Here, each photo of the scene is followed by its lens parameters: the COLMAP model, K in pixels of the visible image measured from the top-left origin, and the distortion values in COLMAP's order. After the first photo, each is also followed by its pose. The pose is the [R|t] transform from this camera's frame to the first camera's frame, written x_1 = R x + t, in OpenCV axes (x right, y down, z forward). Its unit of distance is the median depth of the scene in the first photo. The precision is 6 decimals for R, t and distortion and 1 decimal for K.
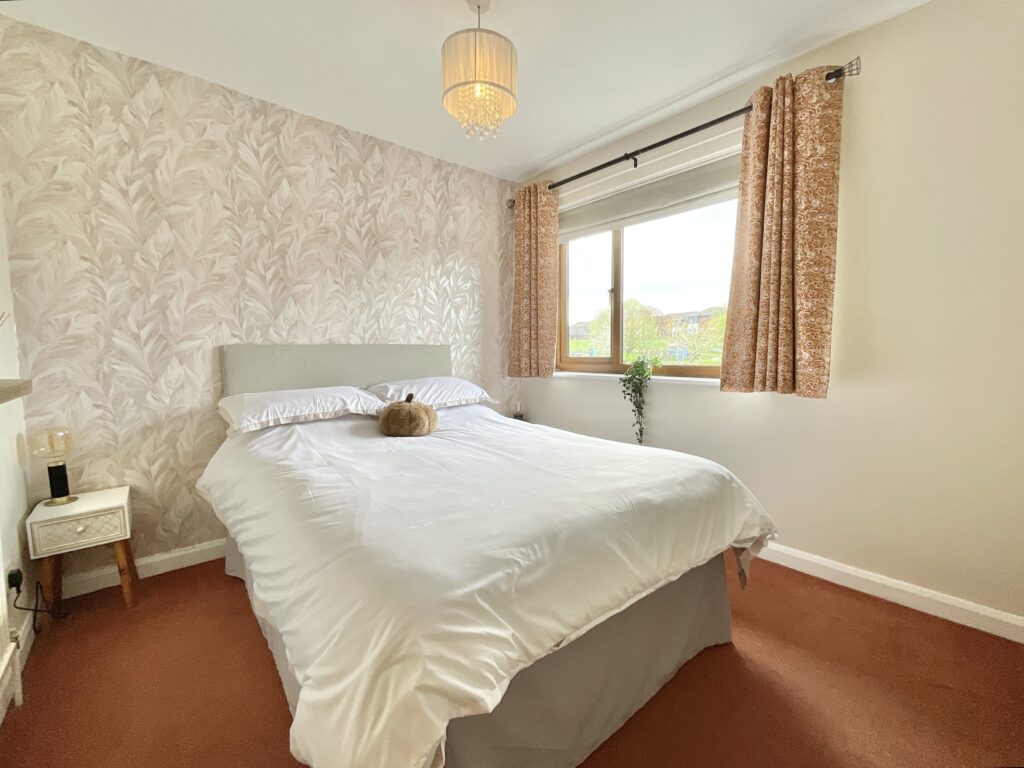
lens RADIAL K [[411.6, 0, 512.0], [0, 411.6, 384.0], [0, 0, 1]] dist [0.000258, -0.000151]
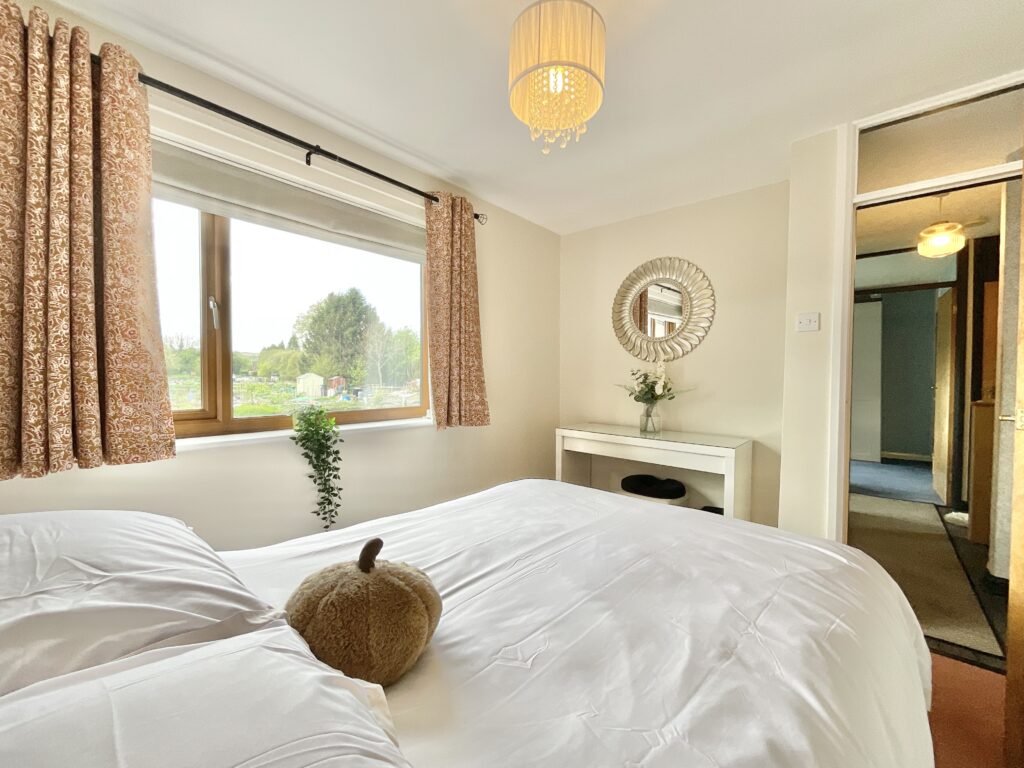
lens RADIAL K [[411.6, 0, 512.0], [0, 411.6, 384.0], [0, 0, 1]] dist [0.000258, -0.000151]
pose [[-0.111974, -0.011398, 0.993646, -0.680996], [0.076782, 0.996846, 0.020087, -0.126615], [-0.990740, 0.078543, -0.110746, 0.958971]]
